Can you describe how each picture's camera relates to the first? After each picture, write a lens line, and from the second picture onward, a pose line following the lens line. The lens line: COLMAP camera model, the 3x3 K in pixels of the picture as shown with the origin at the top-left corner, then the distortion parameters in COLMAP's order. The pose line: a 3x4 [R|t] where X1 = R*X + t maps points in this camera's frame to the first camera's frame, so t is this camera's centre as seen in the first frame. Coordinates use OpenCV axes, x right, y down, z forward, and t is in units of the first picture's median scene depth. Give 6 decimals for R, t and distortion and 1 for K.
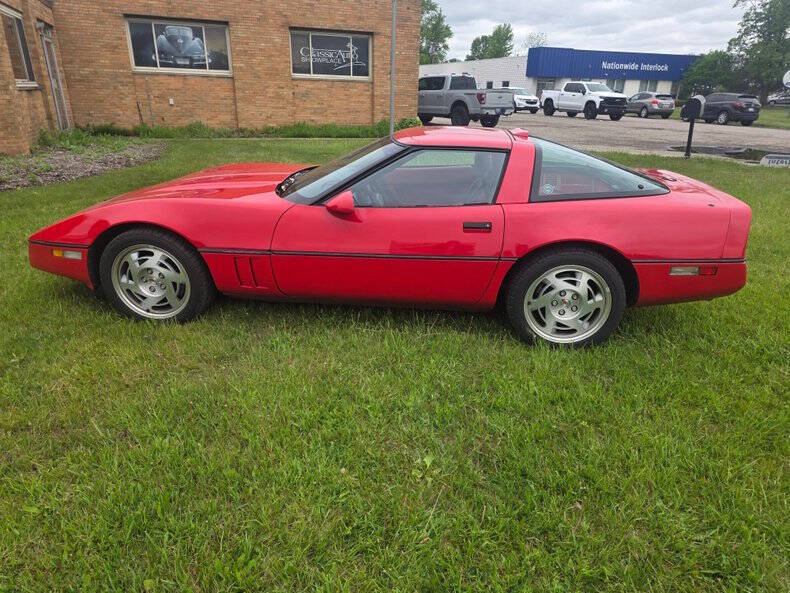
lens RADIAL K [[548.4, 0, 393.2], [0, 548.4, 296.3], [0, 0, 1]] dist [0.035883, -0.011223]
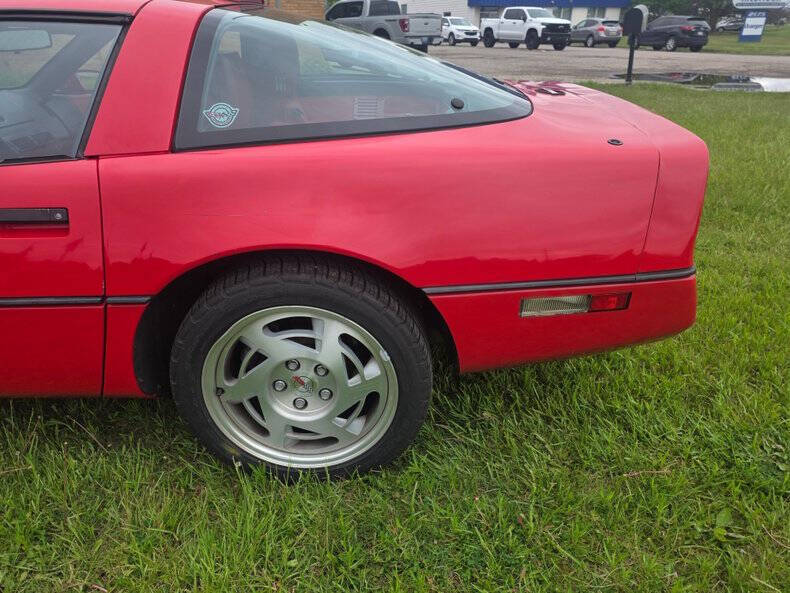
lens RADIAL K [[548.4, 0, 393.1], [0, 548.4, 302.5], [0, 0, 1]] dist [0.035883, -0.011223]
pose [[0.996019, -0.060315, 0.065644, 0.058699], [0.053407, 0.993316, 0.102327, -0.015083], [-0.071377, -0.098414, 0.992583, 0.093141]]
